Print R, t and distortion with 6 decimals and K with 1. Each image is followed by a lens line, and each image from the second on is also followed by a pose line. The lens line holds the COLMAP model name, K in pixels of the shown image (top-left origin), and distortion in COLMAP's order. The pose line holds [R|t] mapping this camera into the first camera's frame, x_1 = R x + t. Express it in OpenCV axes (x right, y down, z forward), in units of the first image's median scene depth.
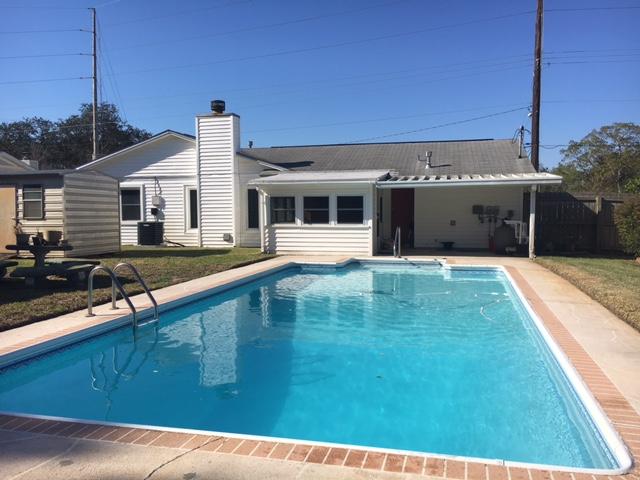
lens RADIAL K [[539.4, 0, 320.0], [0, 539.4, 240.0], [0, 0, 1]] dist [0.049545, -0.006389]
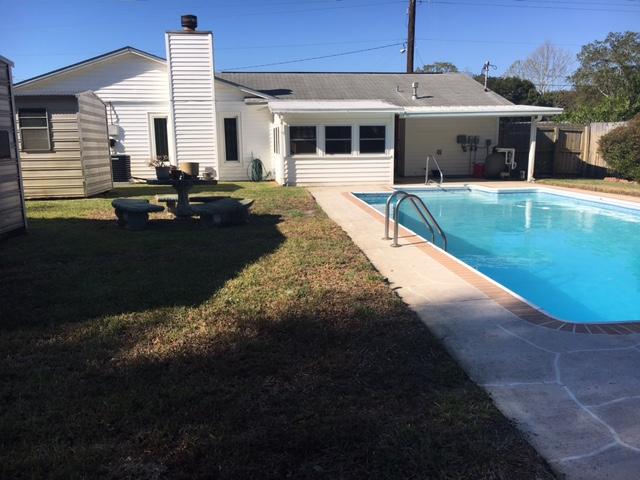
lens RADIAL K [[539.4, 0, 320.0], [0, 539.4, 240.0], [0, 0, 1]] dist [0.049545, -0.006389]
pose [[0.936456, -0.067250, 0.344278, -0.384101], [0.025206, 0.991814, 0.125176, 0.001570], [-0.349878, -0.108544, 0.930486, 0.065499]]
